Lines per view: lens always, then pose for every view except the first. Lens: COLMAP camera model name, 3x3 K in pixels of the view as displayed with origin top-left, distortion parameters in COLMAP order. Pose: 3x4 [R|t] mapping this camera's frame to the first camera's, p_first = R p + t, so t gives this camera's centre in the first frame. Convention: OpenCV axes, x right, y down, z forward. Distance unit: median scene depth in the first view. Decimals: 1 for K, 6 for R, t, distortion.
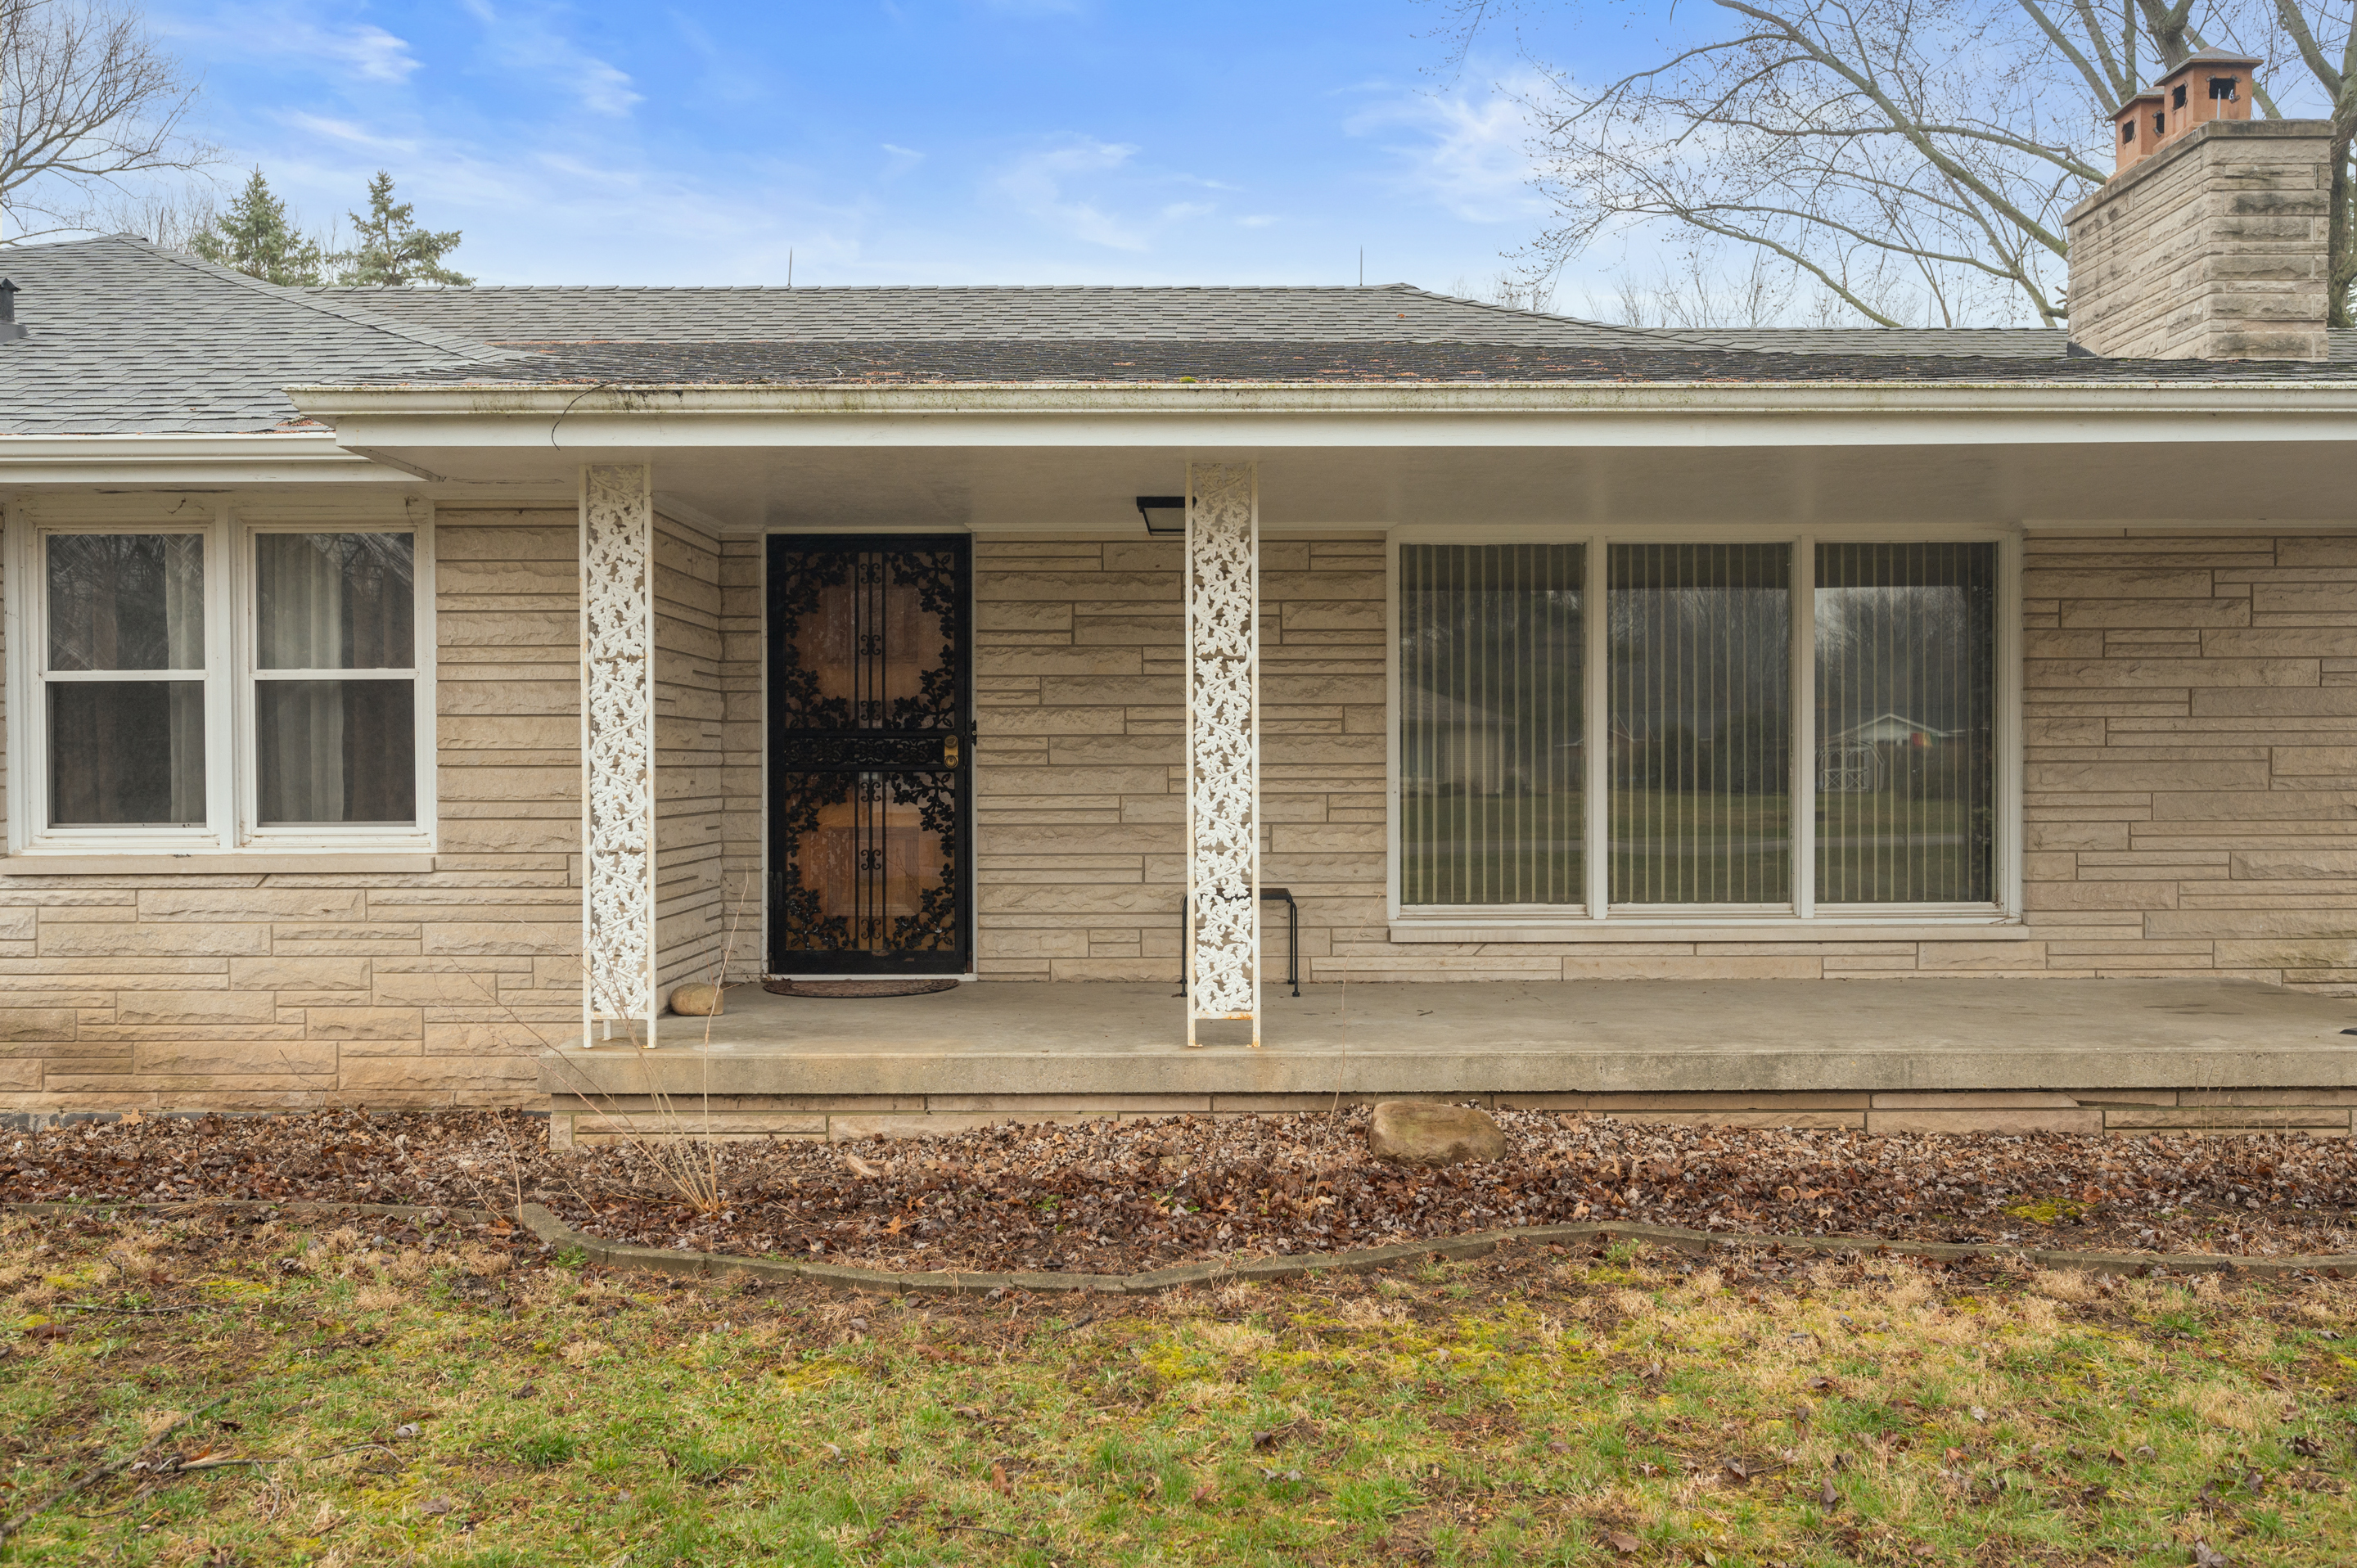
lens RADIAL K [[1883.1, 0, 1180.4], [0, 1883.1, 779.8], [0, 0, 1]] dist [0.001965, -0.002182]
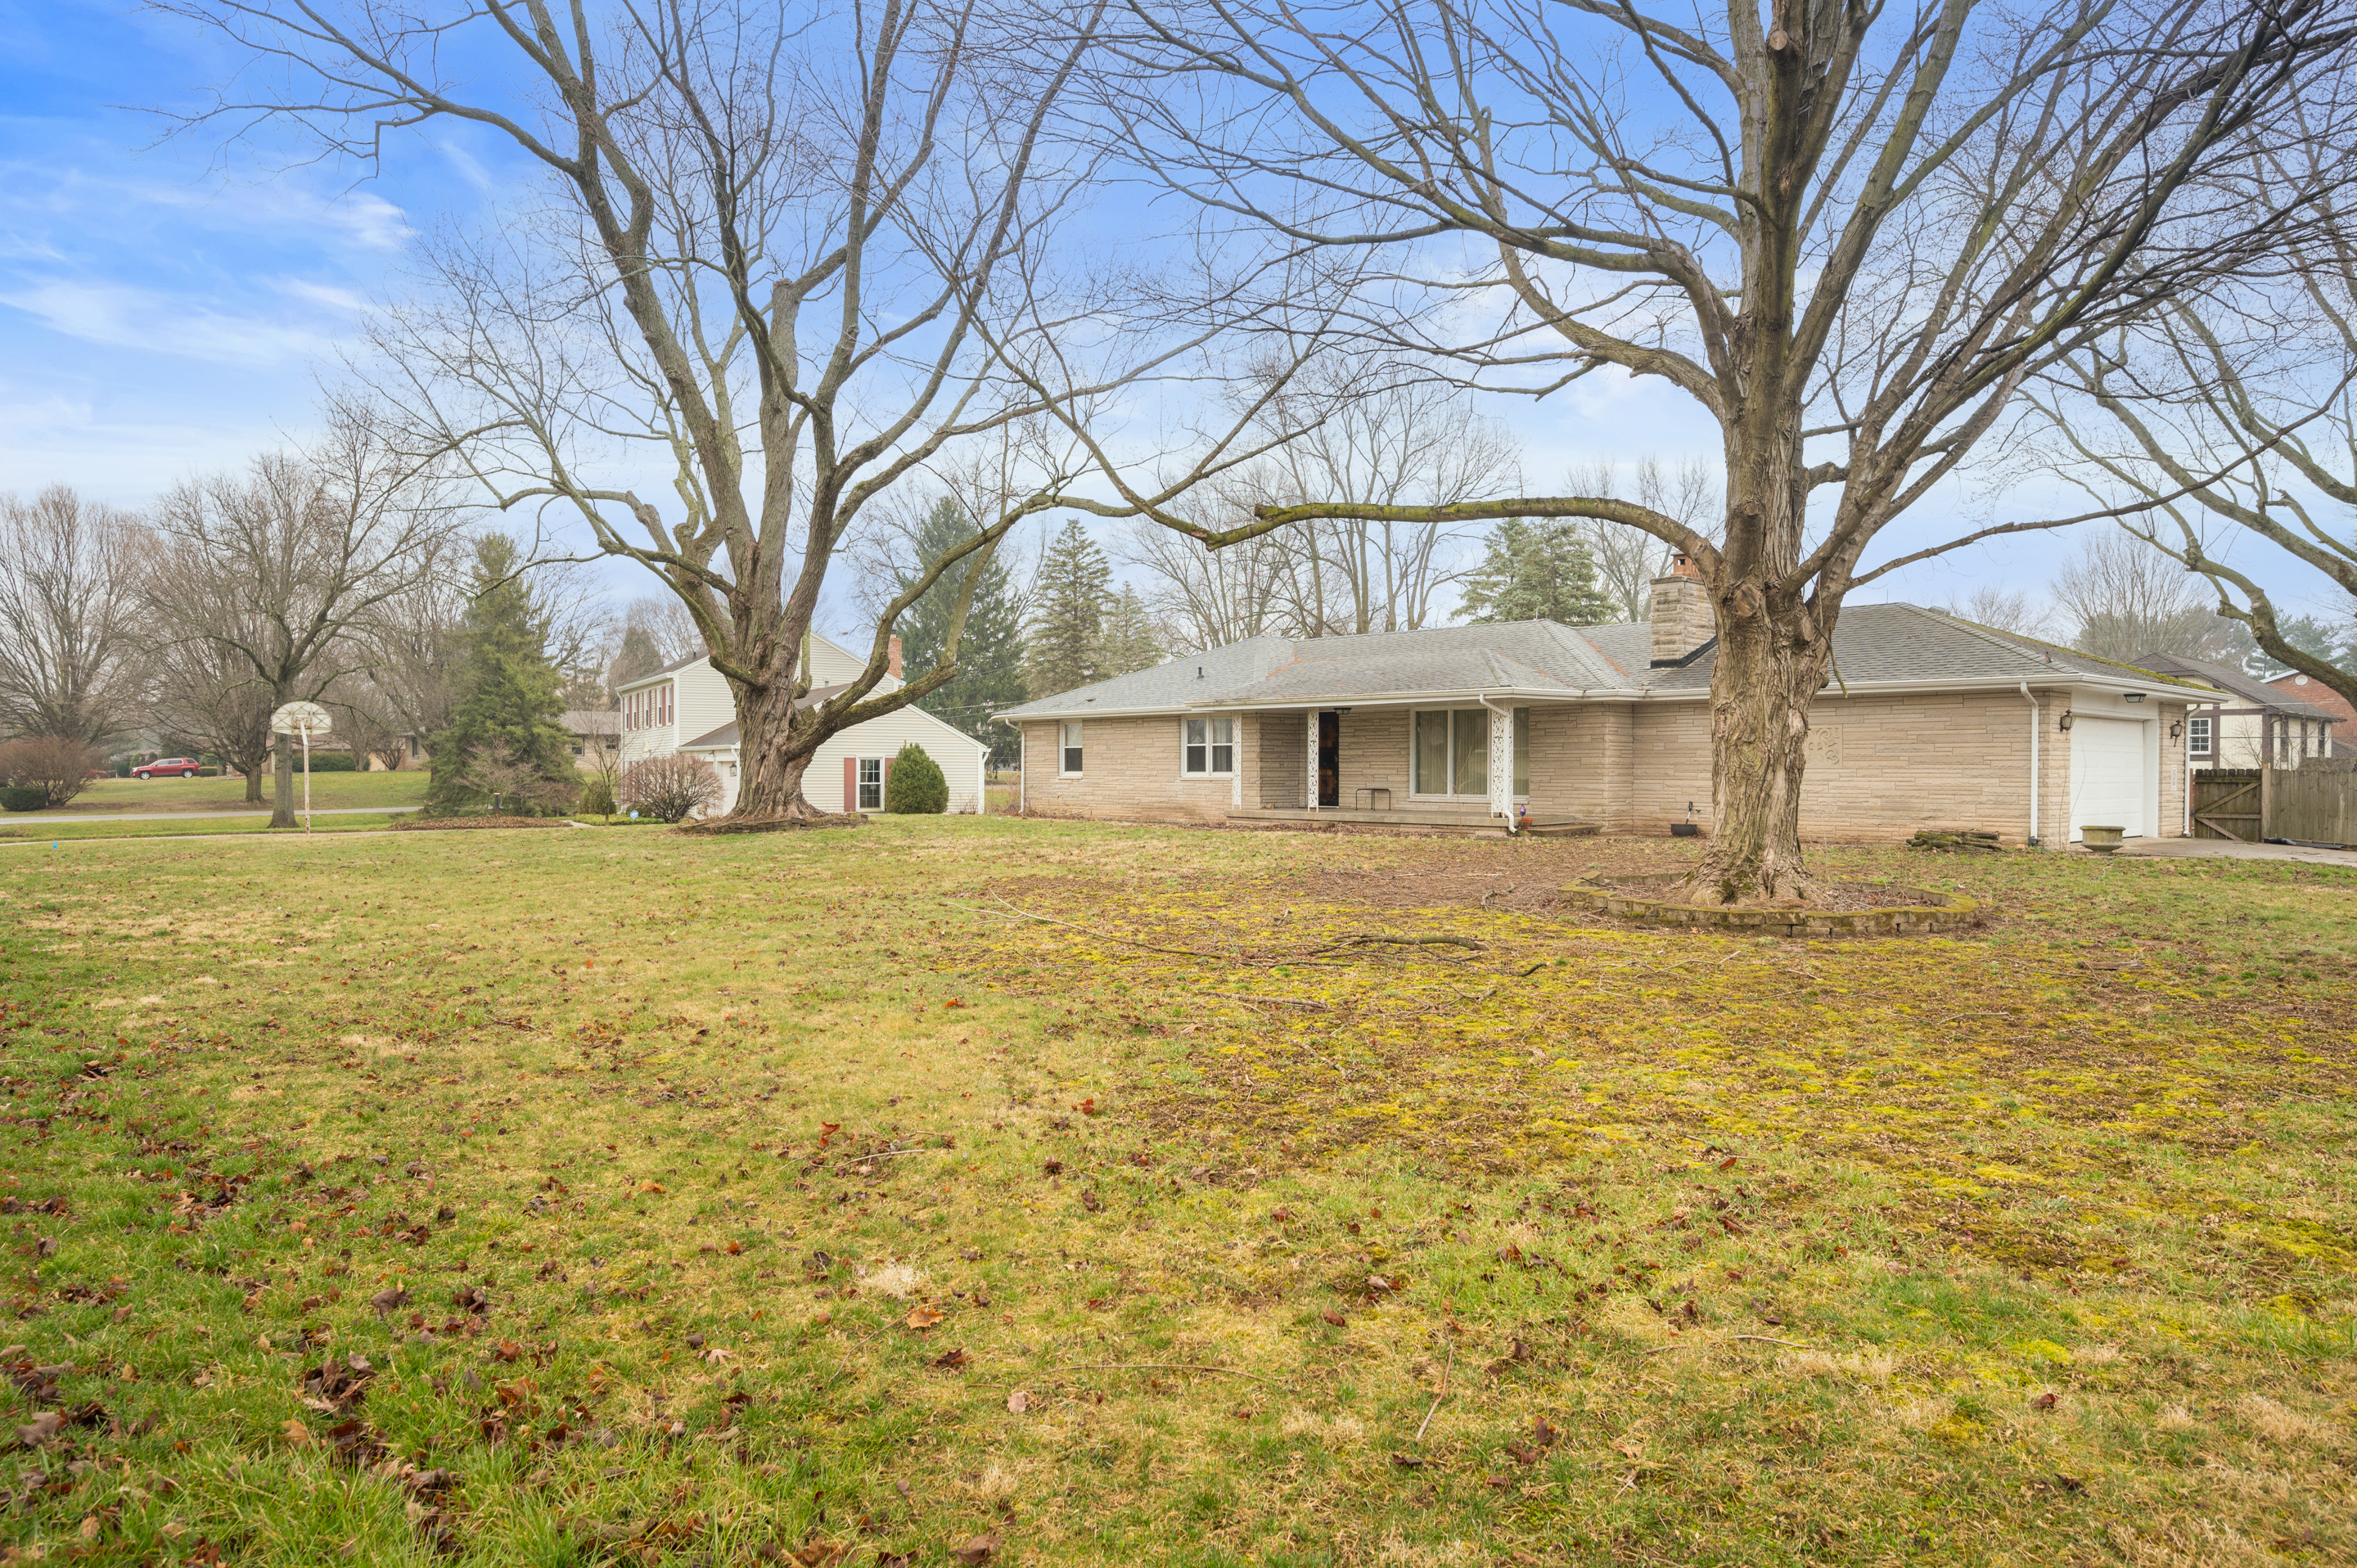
lens RADIAL K [[1420.8, 0, 1268.3], [0, 1420.8, 759.7], [0, 0, 1]] dist [0.001226, 0.002138]
pose [[0.708002, 0.000774, -0.706210, 2.256387], [-0.008157, 0.999942, -0.007082, 0.014015], [0.706163, 0.010775, 0.707967, -1.611258]]
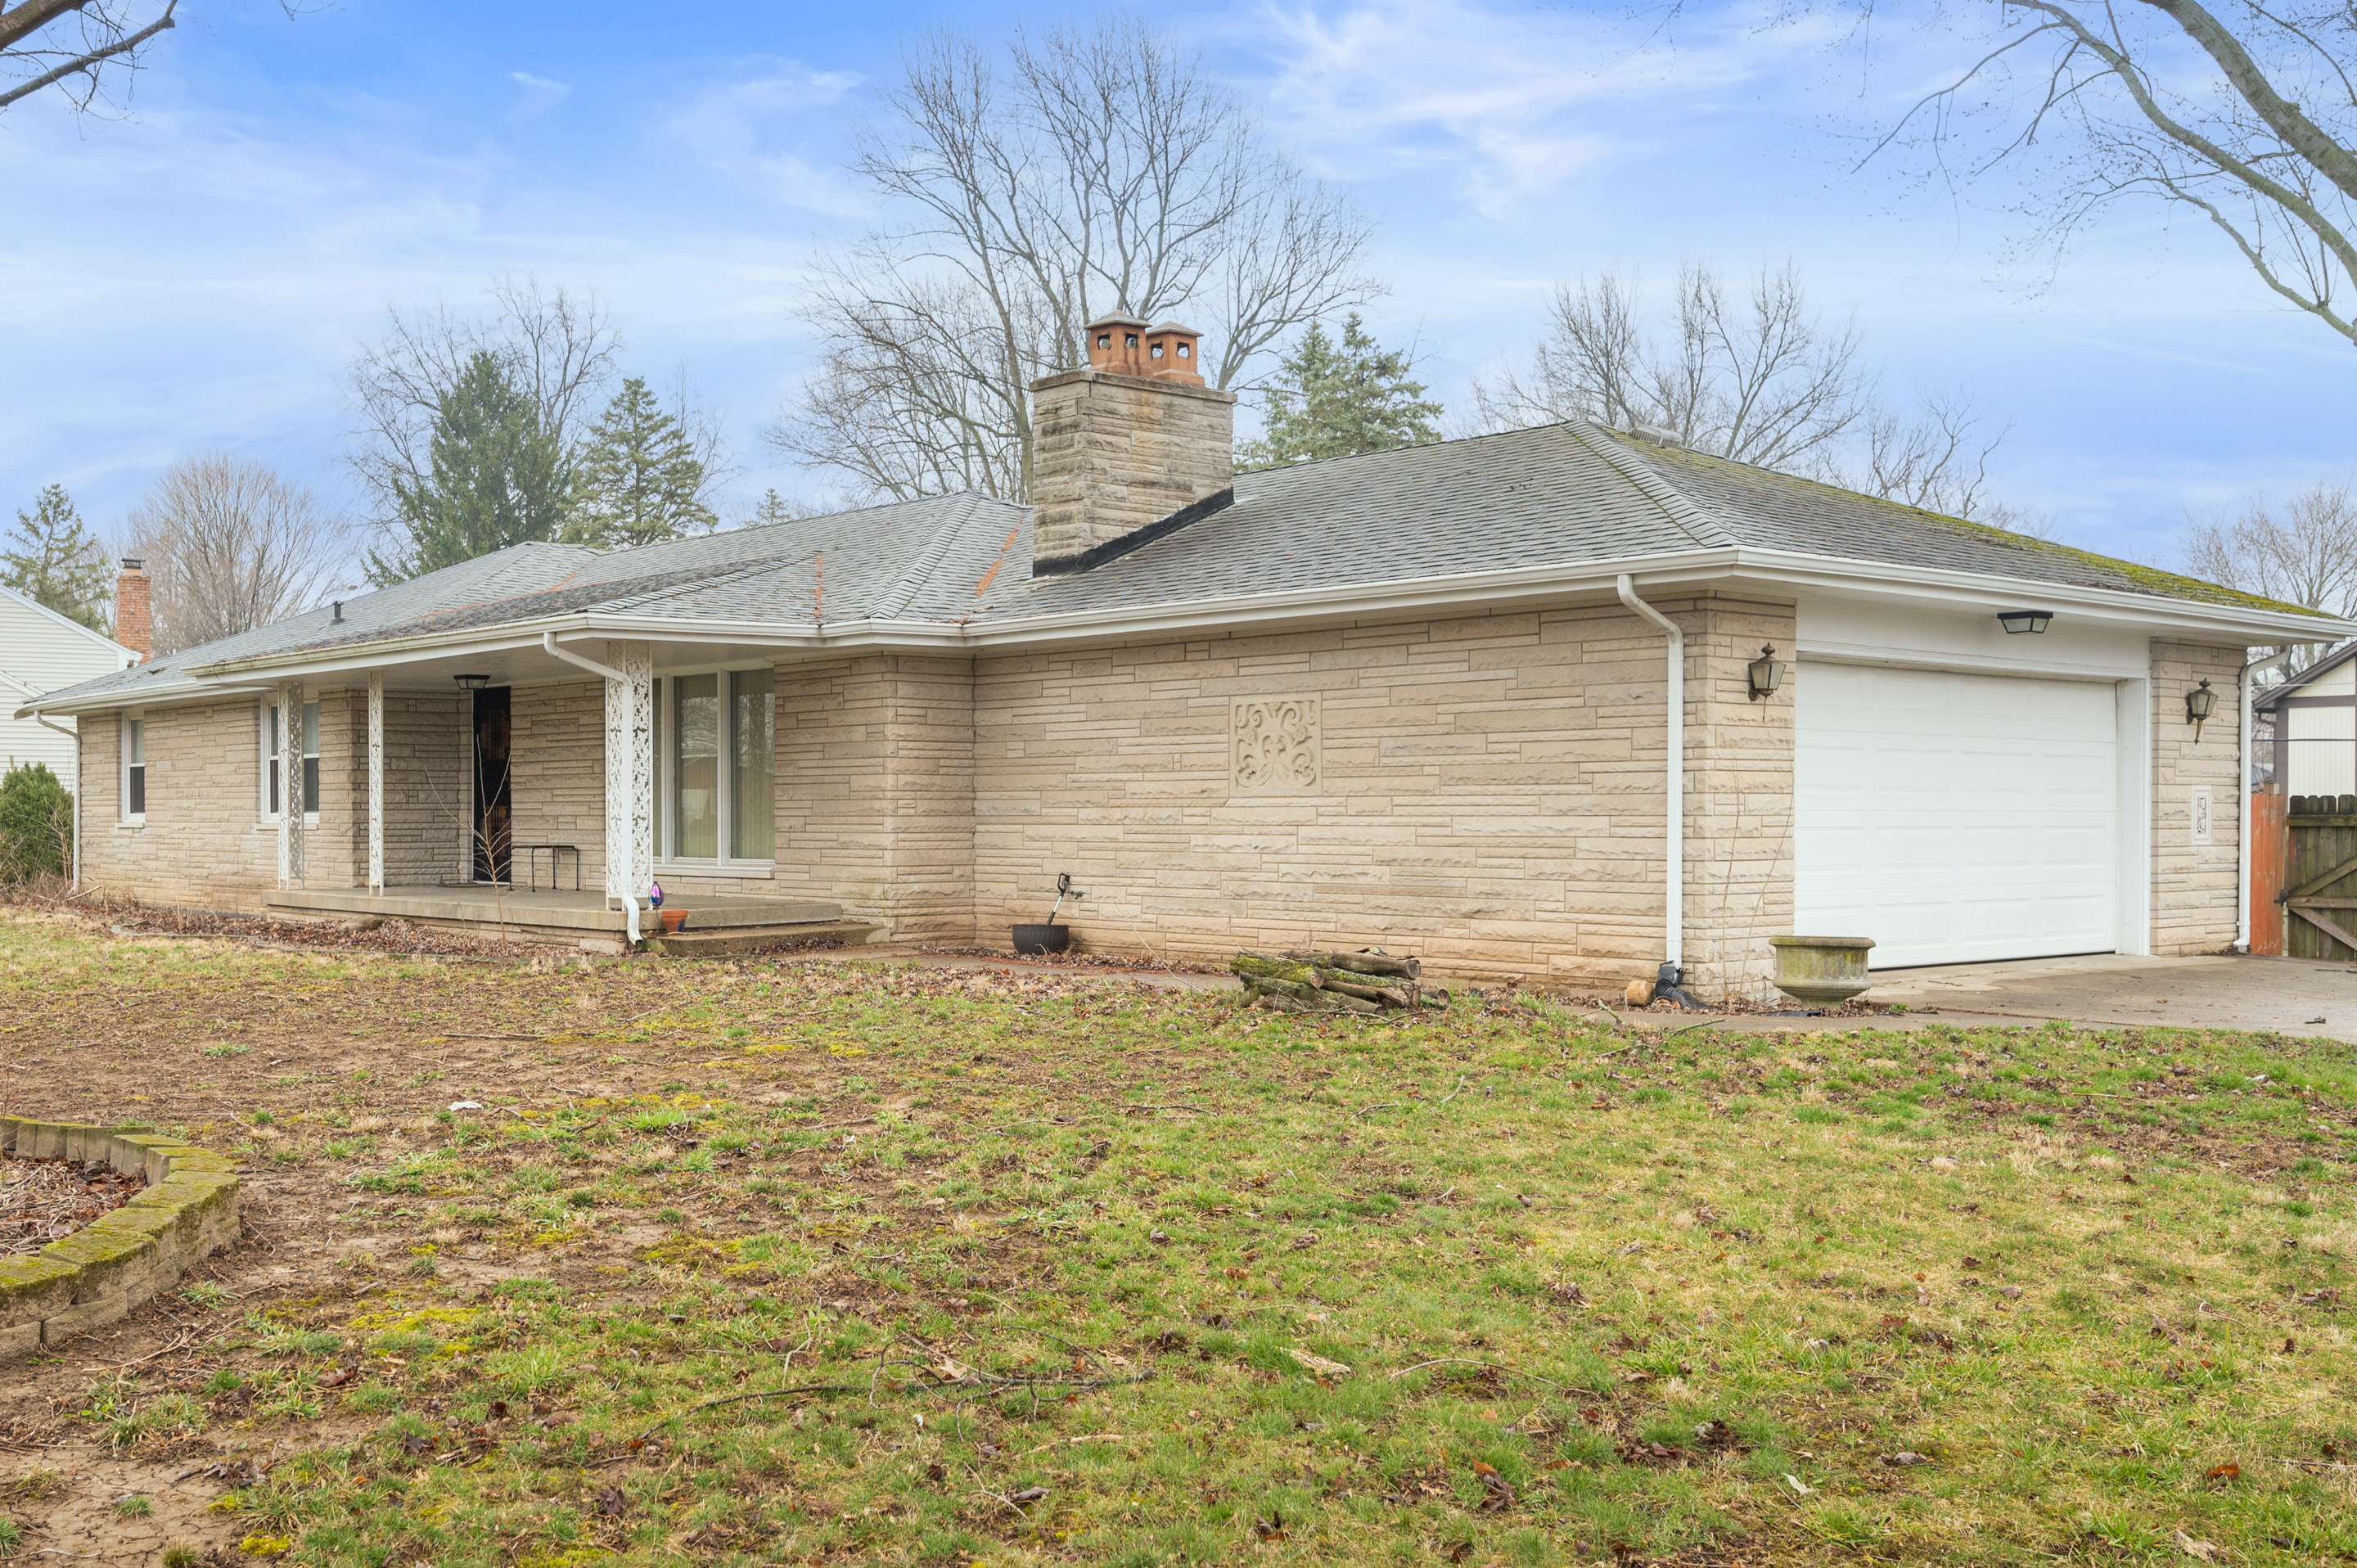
lens RADIAL K [[2200.4, 0, 1172.7], [0, 2200.4, 786.3], [0, 0, 1]] dist [0.053101, 0.000000]
pose [[0.669255, -0.006015, -0.743009, 2.362793], [-0.004360, 0.999918, -0.012023, 0.017139], [0.743020, 0.011286, 0.669174, -0.181377]]
